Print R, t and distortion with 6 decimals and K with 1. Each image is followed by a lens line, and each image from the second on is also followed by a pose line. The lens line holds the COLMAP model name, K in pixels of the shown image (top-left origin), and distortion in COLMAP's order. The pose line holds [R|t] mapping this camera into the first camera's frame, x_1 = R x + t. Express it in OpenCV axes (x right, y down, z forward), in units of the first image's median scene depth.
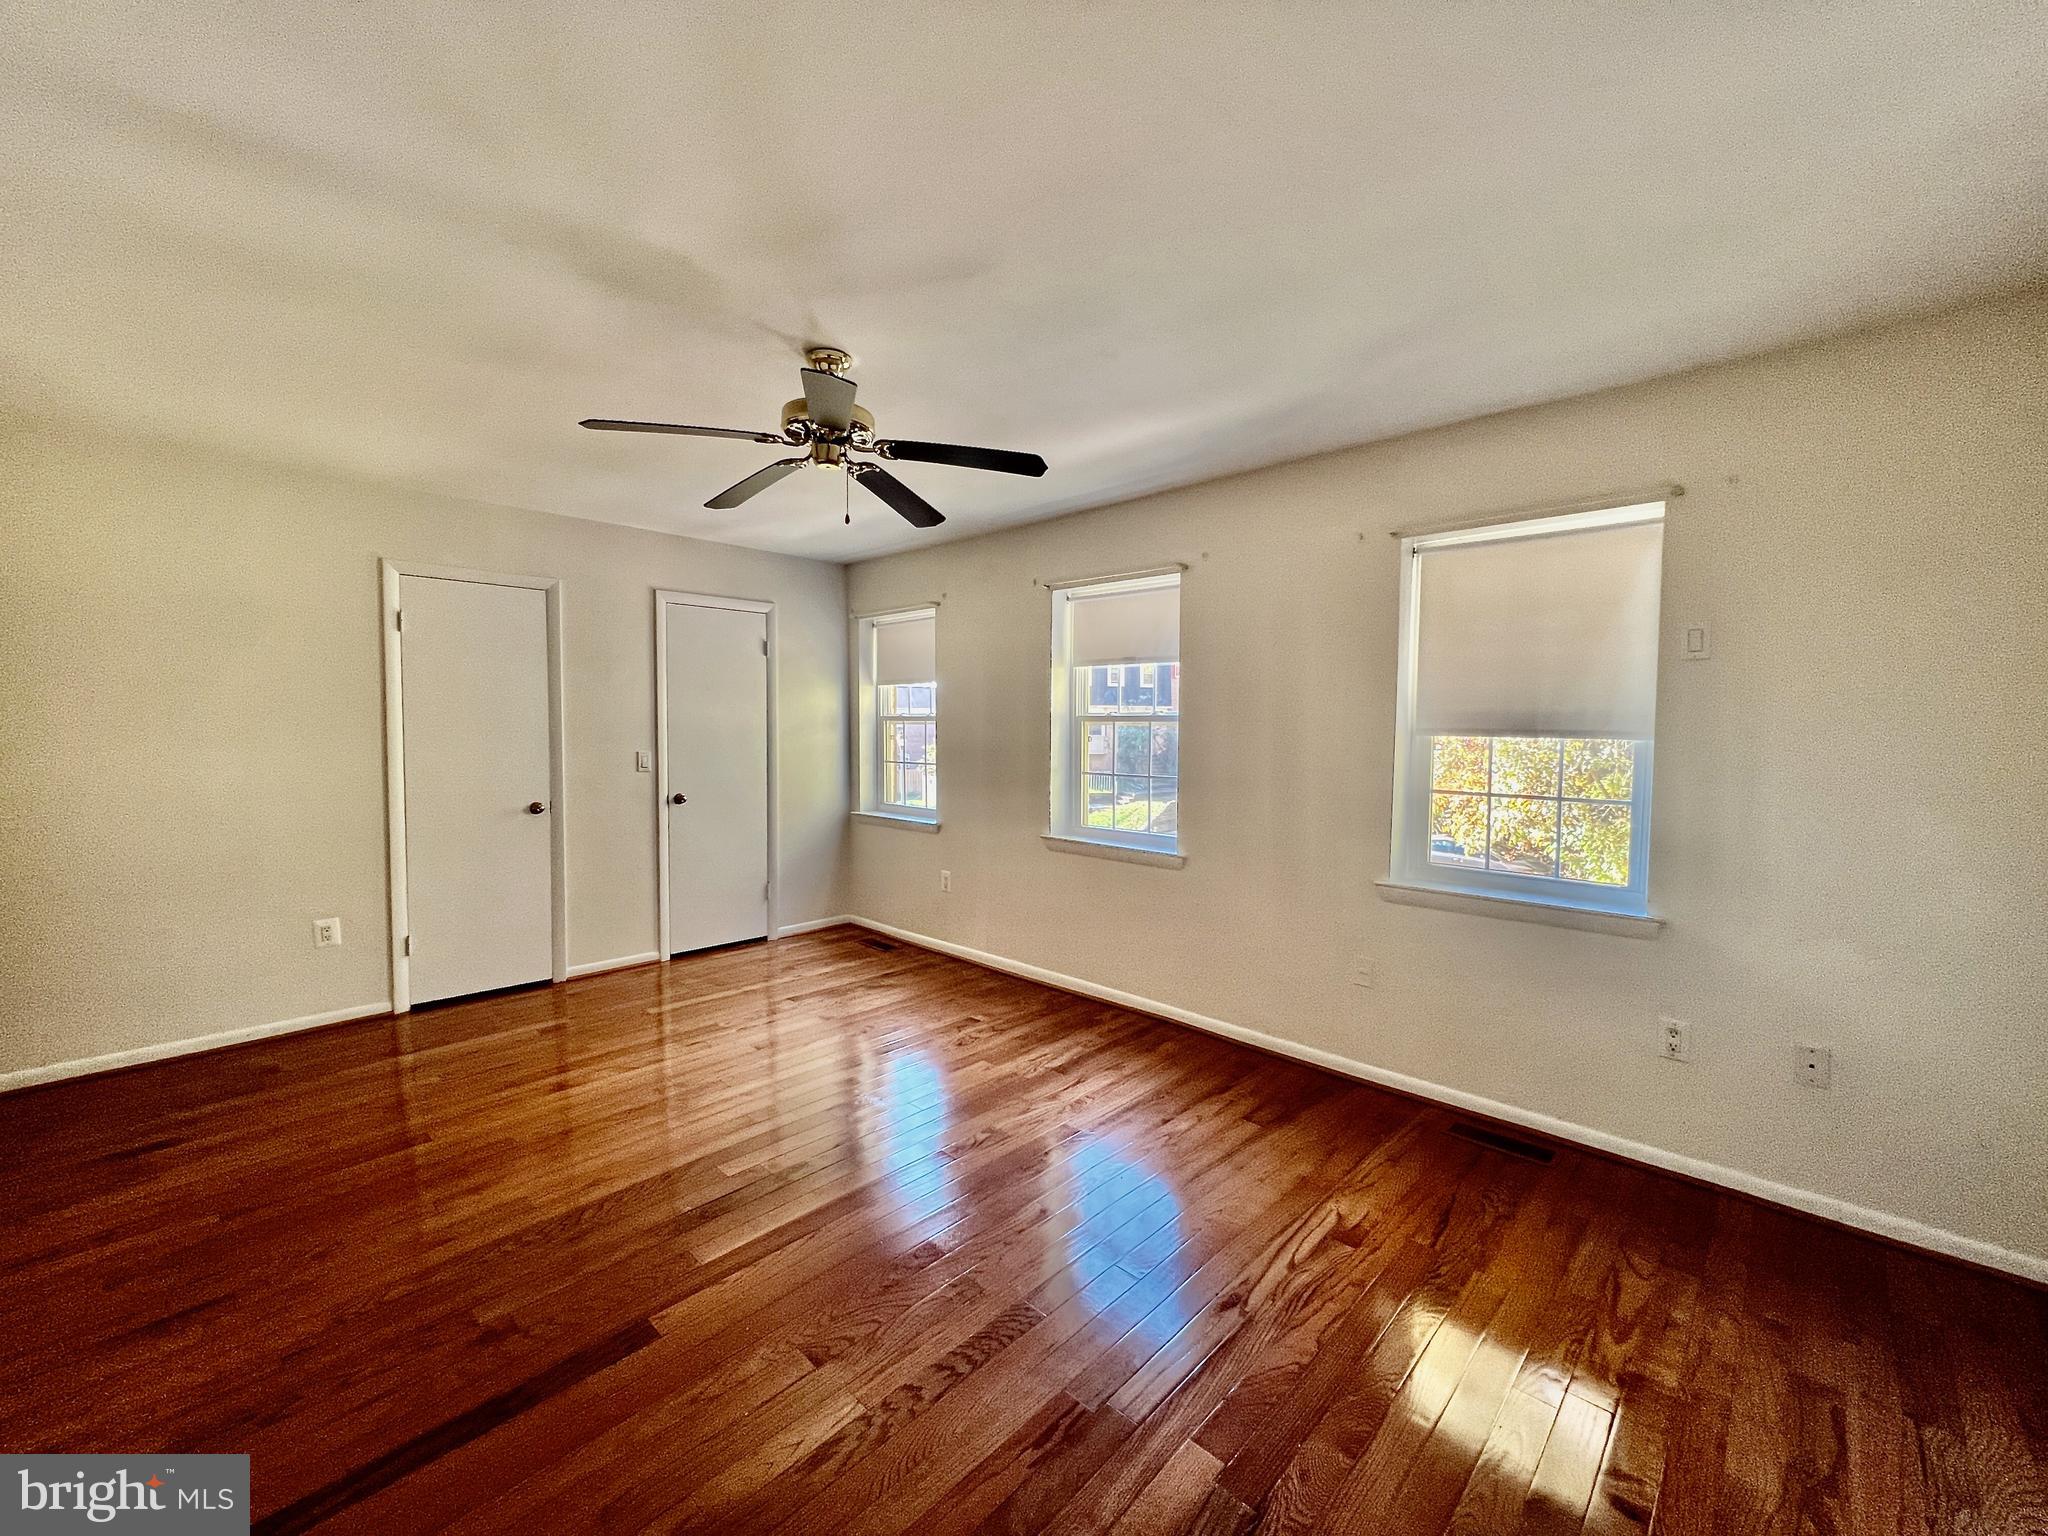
lens RADIAL K [[822.6, 0, 1020.7], [0, 822.6, 762.9], [0, 0, 1]] dist [0.002065, 0.000134]
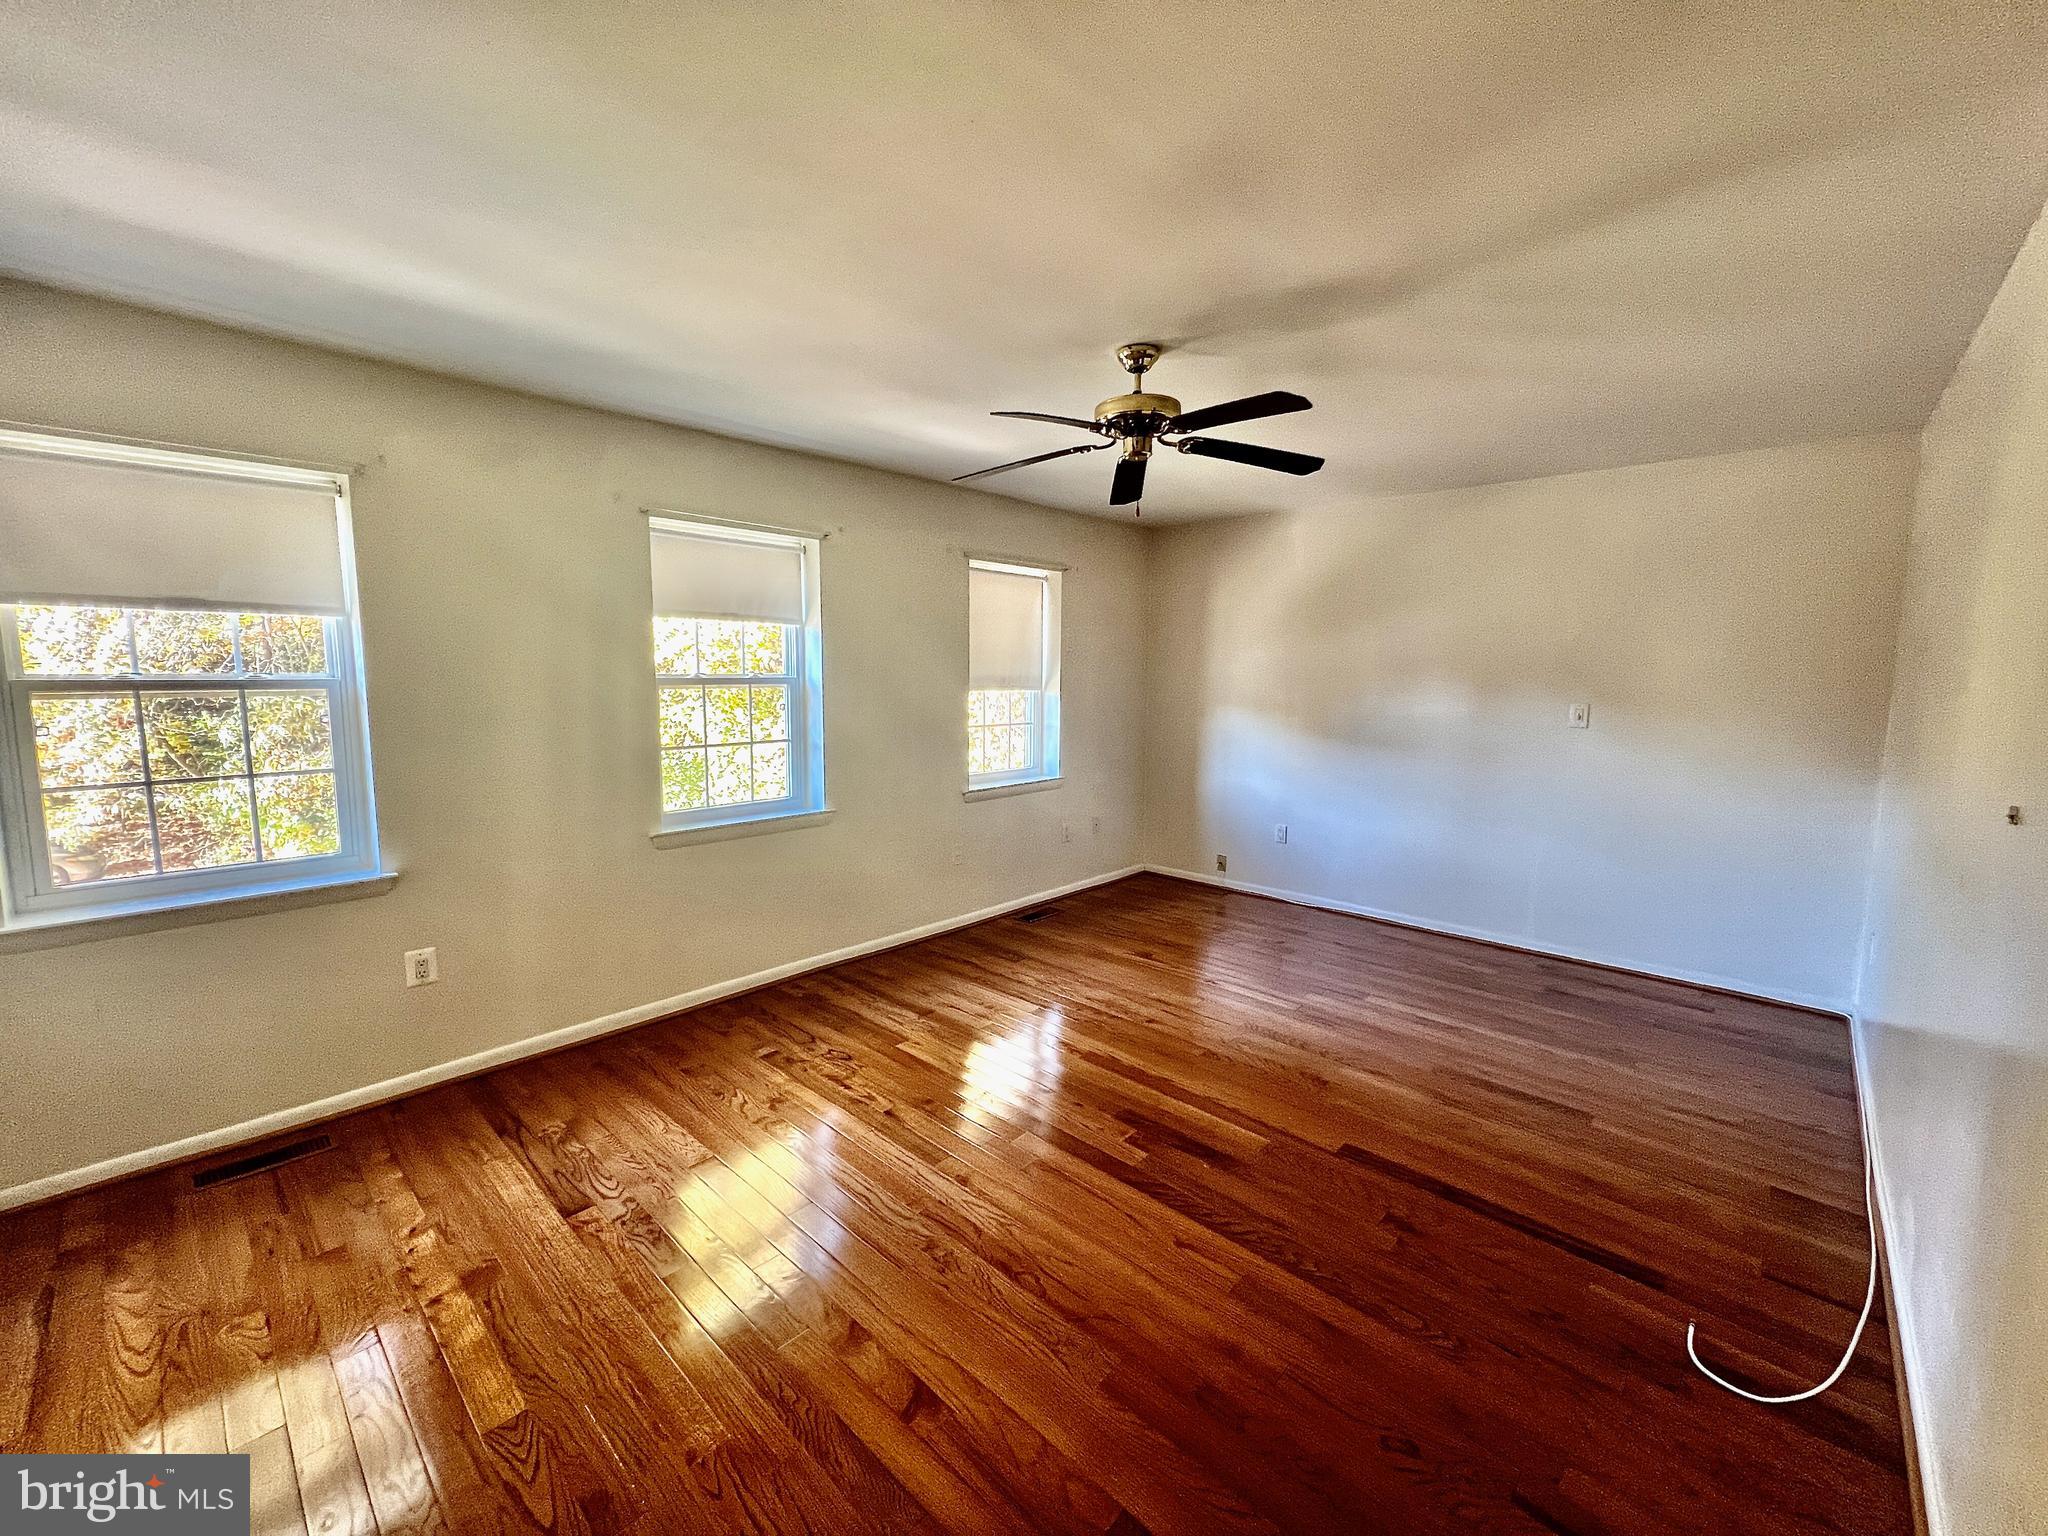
lens RADIAL K [[822.6, 0, 1020.7], [0, 822.6, 762.9], [0, 0, 1]] dist [0.002065, 0.000134]
pose [[-0.004080, -0.124315, 0.992234, -0.966052], [0.043124, 0.991298, 0.124375, -0.079835], [-0.999061, 0.043297, 0.001317, 0.843573]]
